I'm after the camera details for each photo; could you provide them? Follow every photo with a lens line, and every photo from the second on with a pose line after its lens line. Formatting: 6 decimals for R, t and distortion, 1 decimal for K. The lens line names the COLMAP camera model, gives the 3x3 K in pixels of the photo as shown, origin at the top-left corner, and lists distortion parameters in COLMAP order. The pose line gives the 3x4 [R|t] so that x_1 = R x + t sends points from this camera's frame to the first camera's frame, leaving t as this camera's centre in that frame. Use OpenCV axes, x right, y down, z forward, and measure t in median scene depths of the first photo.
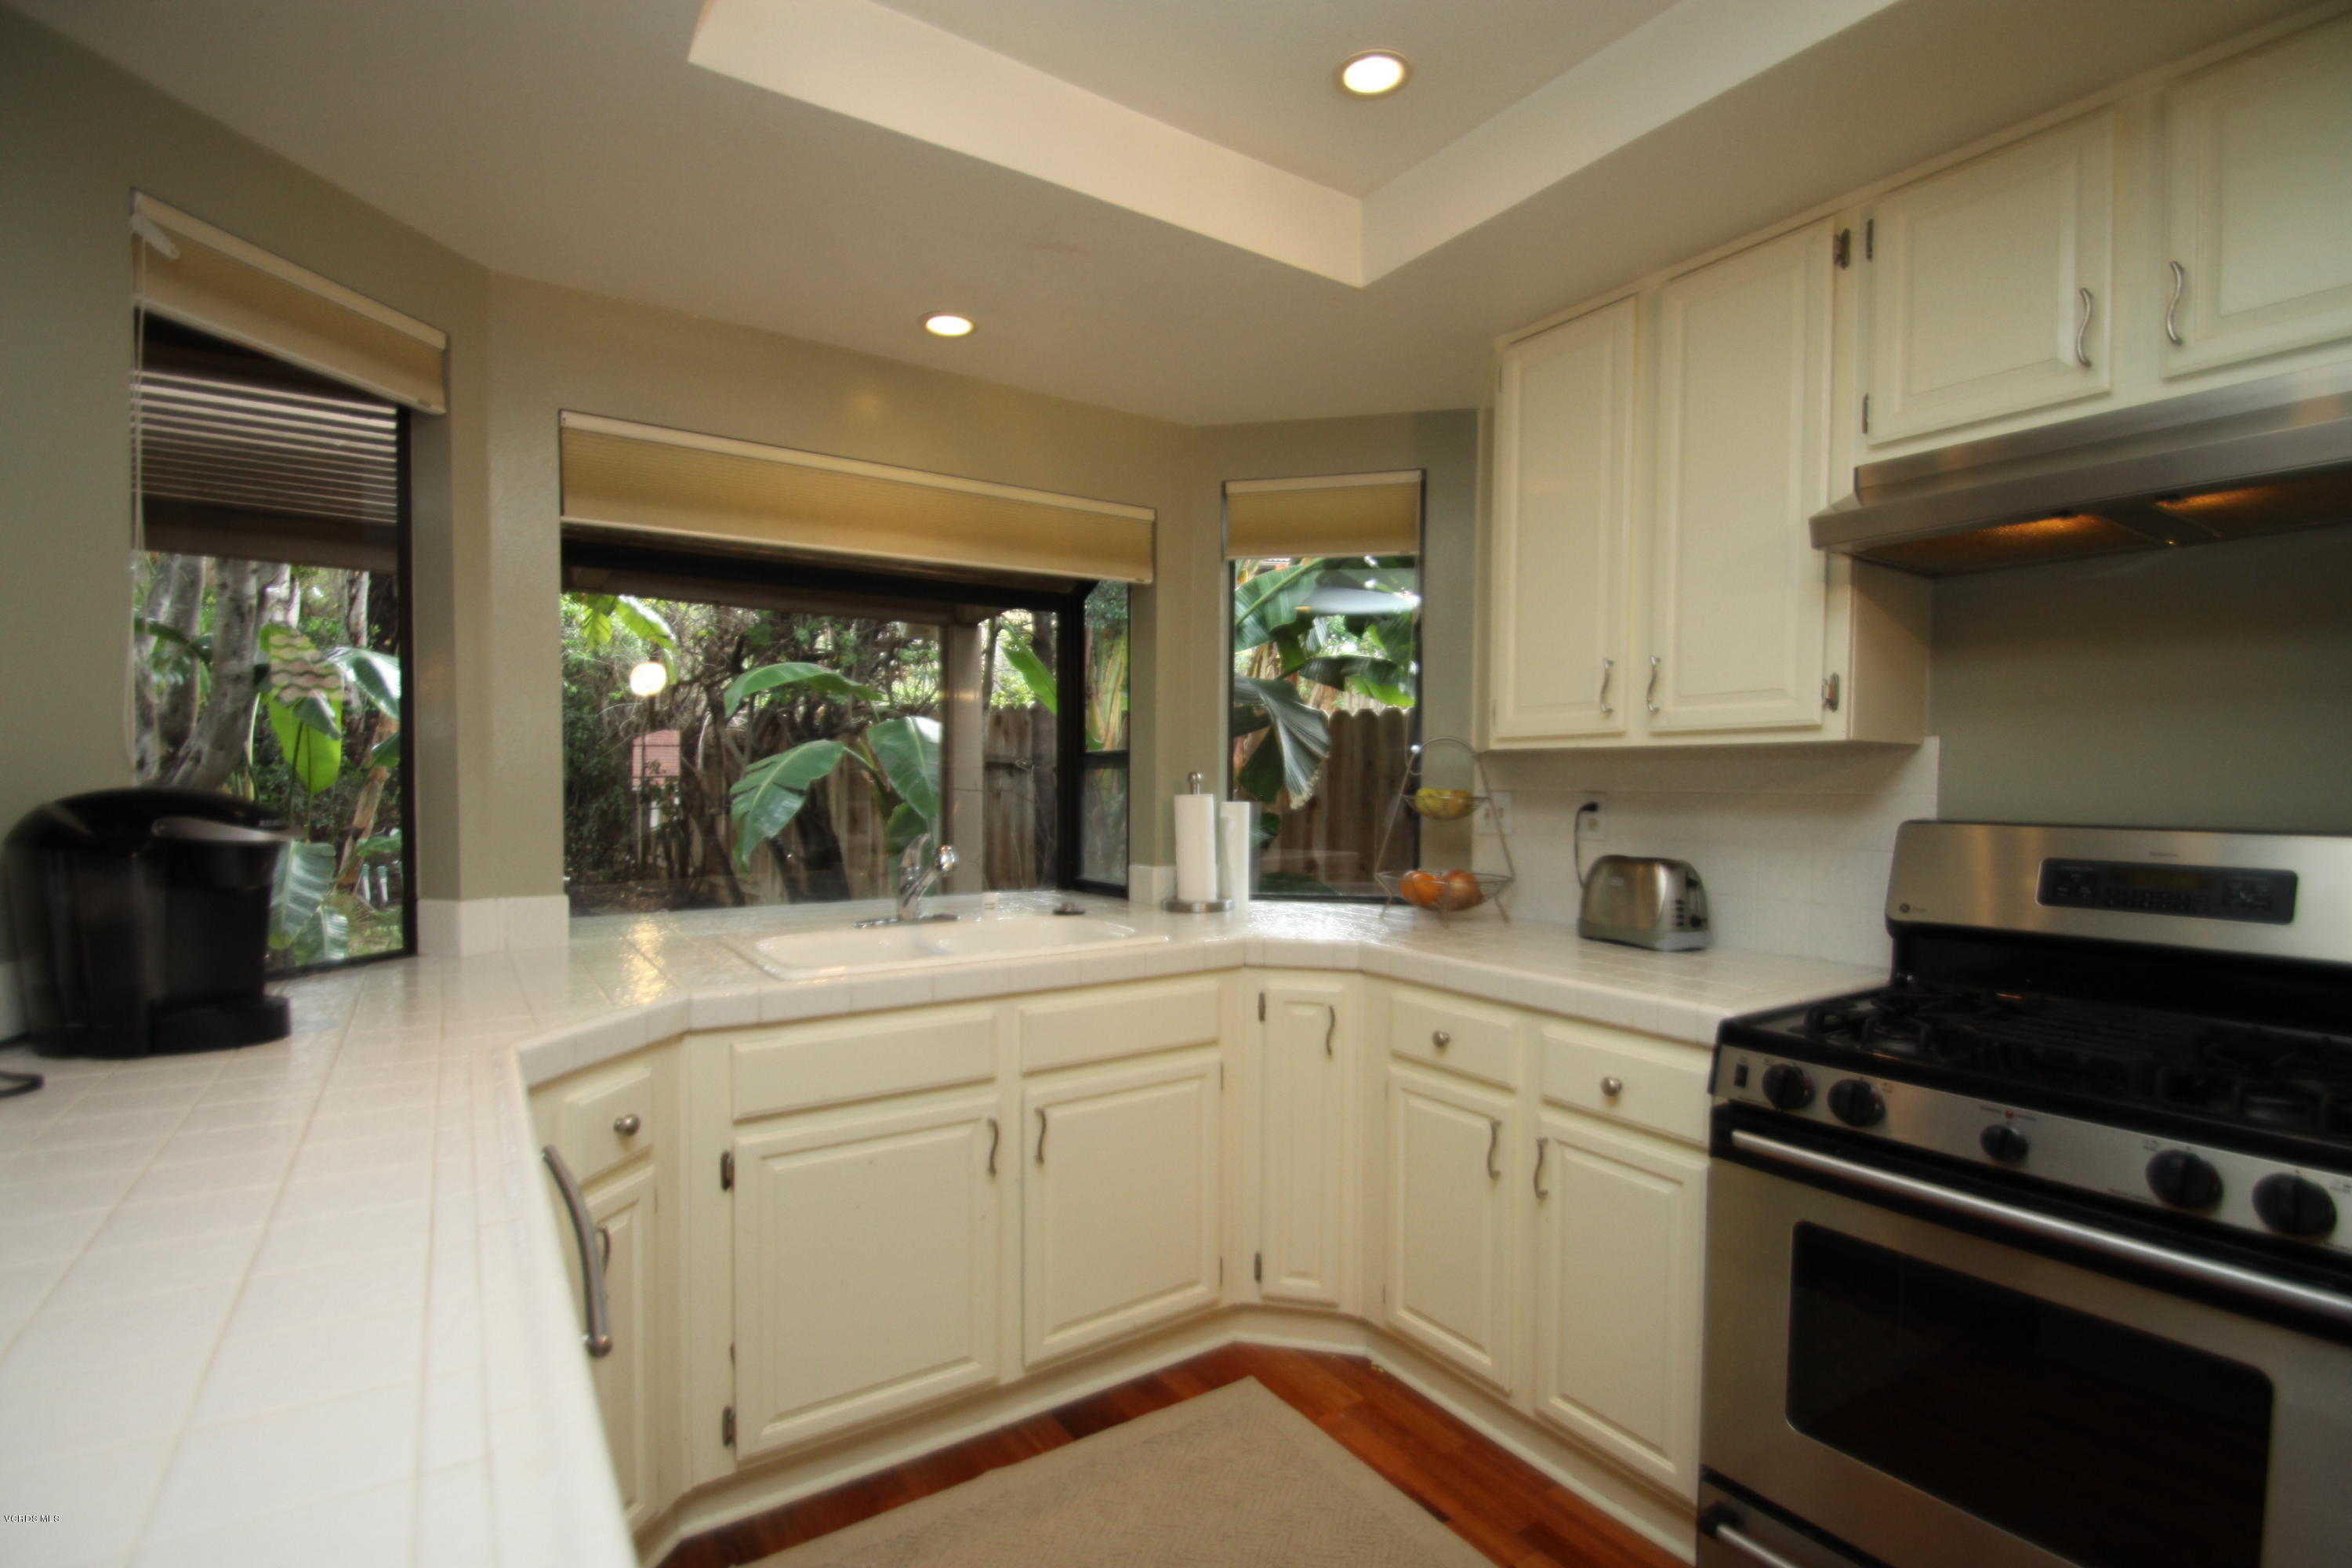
lens RADIAL K [[1083.3, 0, 1198.2], [0, 1083.3, 813.9], [0, 0, 1]] dist [0.023991, -0.022877]
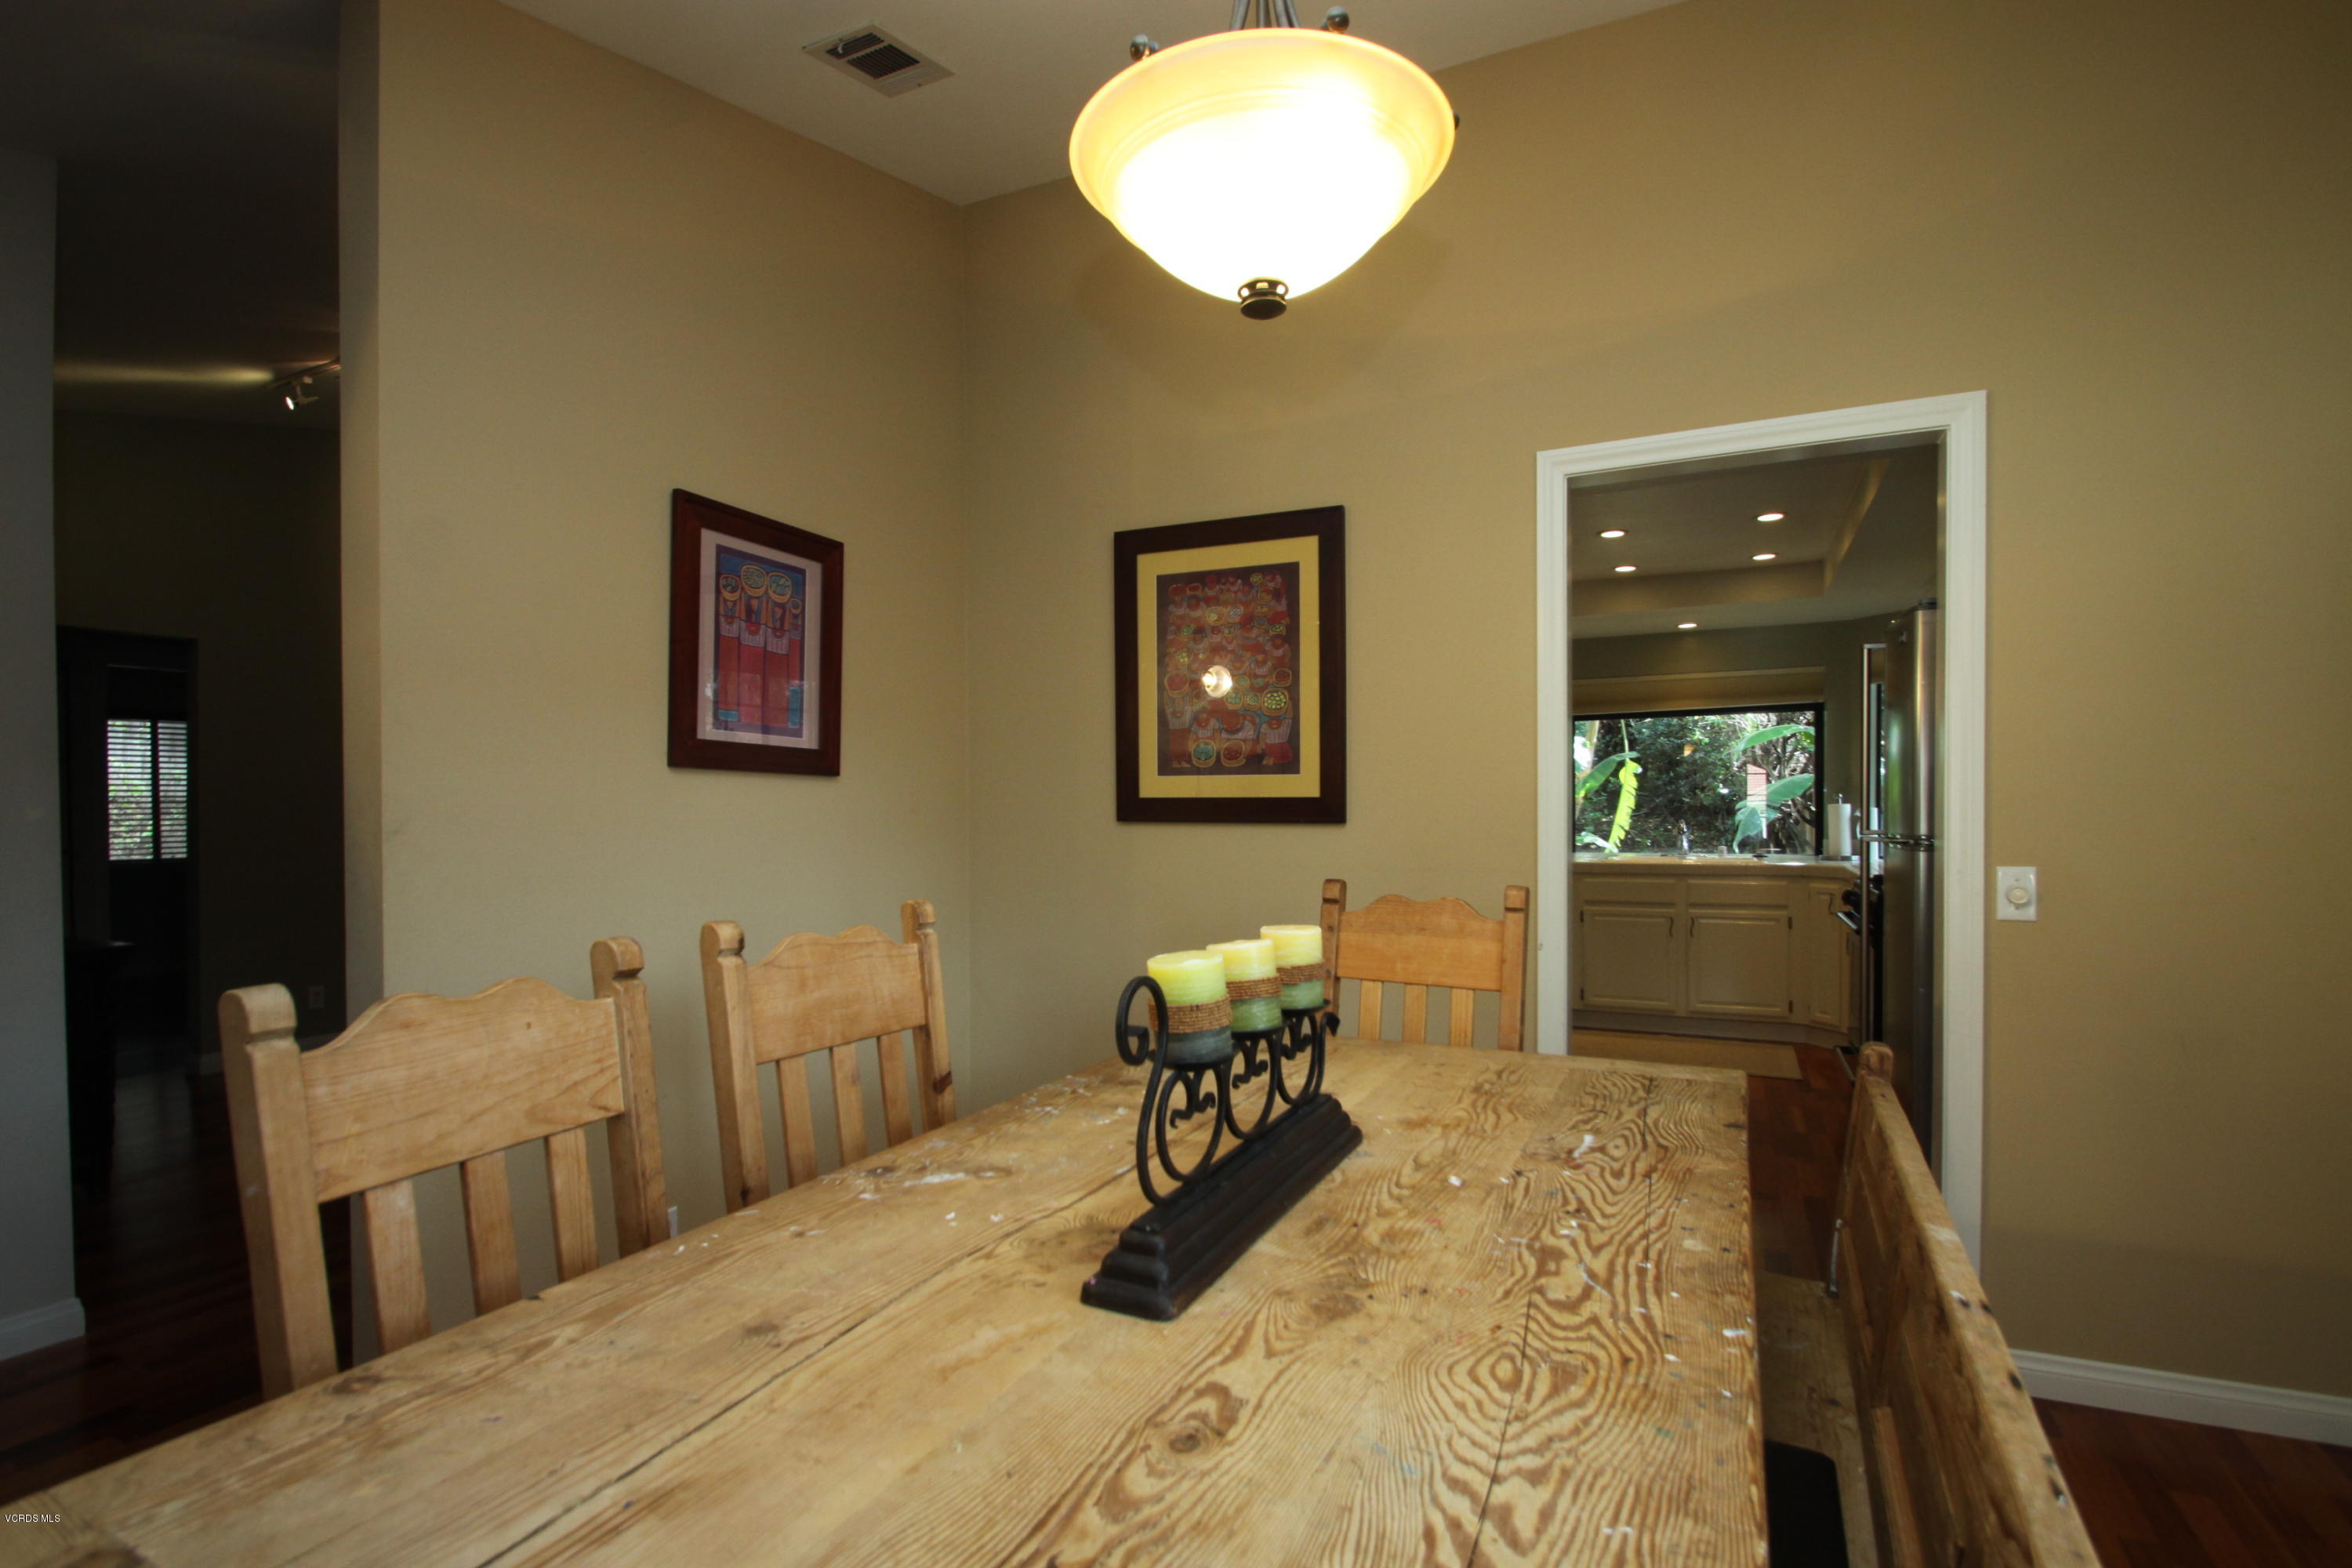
lens RADIAL K [[1110.5, 0, 1189.8], [0, 1110.5, 814.5], [0, 0, 1]] dist [0.006689, -0.000007]
pose [[0.521952, -0.002768, -0.852971, 1.510955], [-0.017606, 0.999747, -0.014018, 0.069873], [0.852793, 0.022335, 0.521771, -1.485512]]
